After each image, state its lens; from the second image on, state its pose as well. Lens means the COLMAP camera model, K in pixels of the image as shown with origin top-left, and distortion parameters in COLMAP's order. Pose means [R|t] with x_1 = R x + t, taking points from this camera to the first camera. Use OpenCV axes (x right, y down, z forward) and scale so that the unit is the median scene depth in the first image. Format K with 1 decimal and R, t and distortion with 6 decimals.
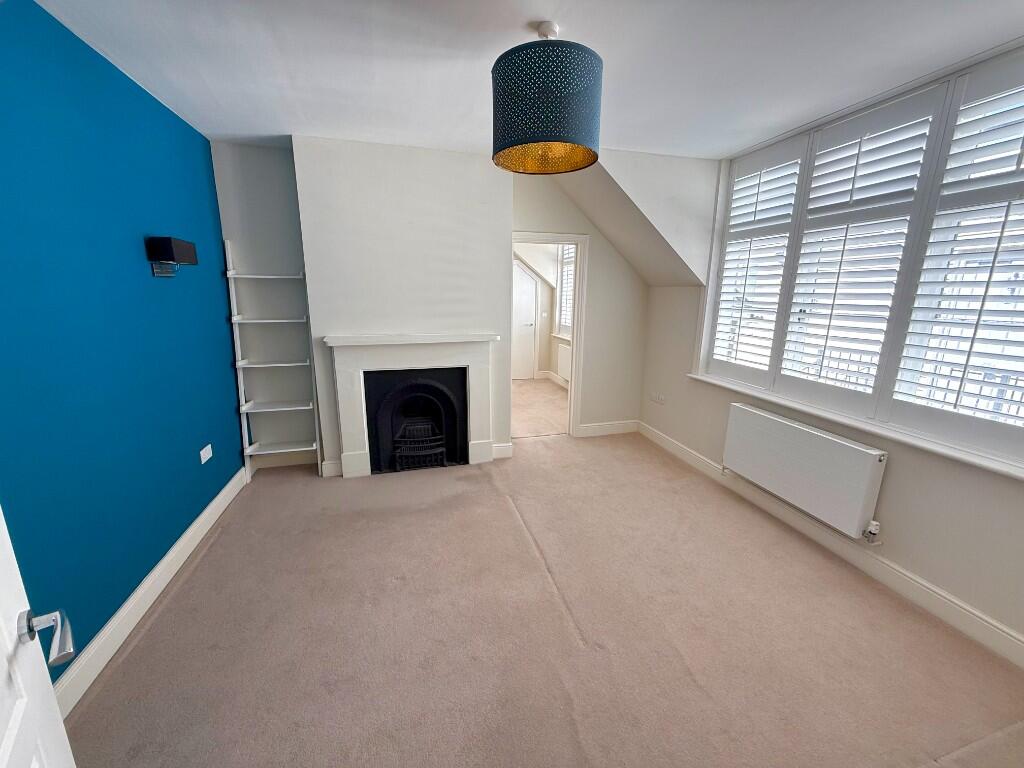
lens RADIAL K [[408.3, 0, 513.2], [0, 408.3, 382.7], [0, 0, 1]] dist [0.000728, 0.000054]
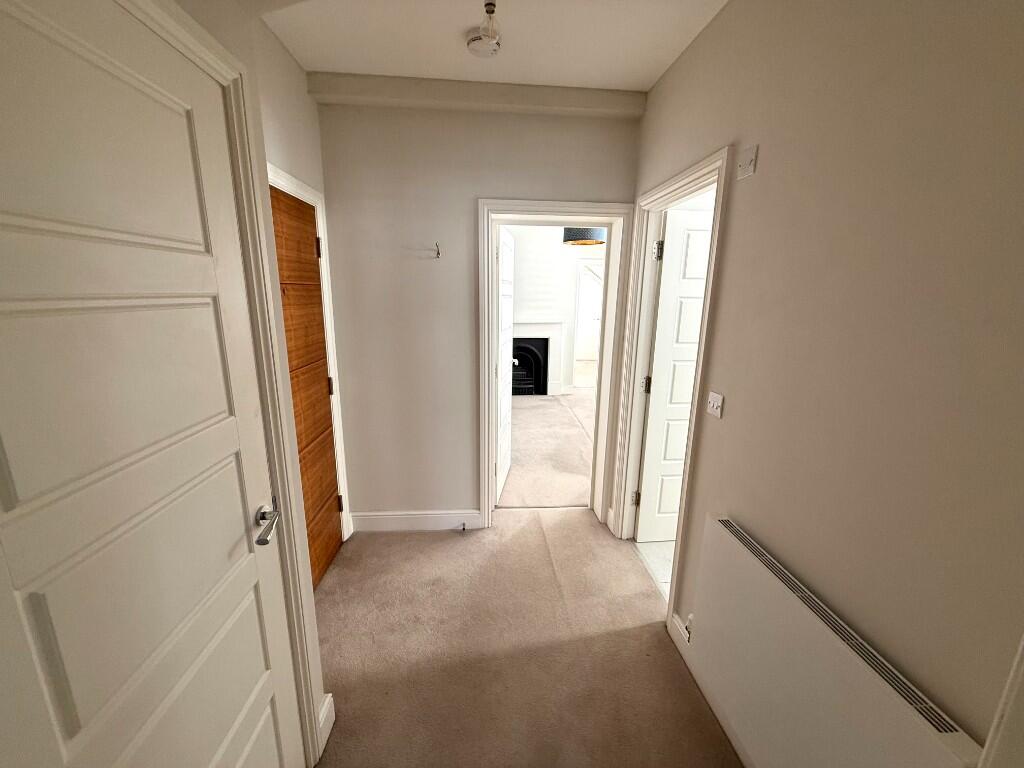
lens RADIAL K [[408.3, 0, 512.5], [0, 408.3, 384.8], [0, 0, 1]] dist [0.000728, 0.000054]
pose [[0.980241, 0.053919, -0.190317, 0.075871], [-0.053893, 0.998533, 0.005312, 0.162334], [0.190324, 0.005050, 0.981708, -0.730523]]
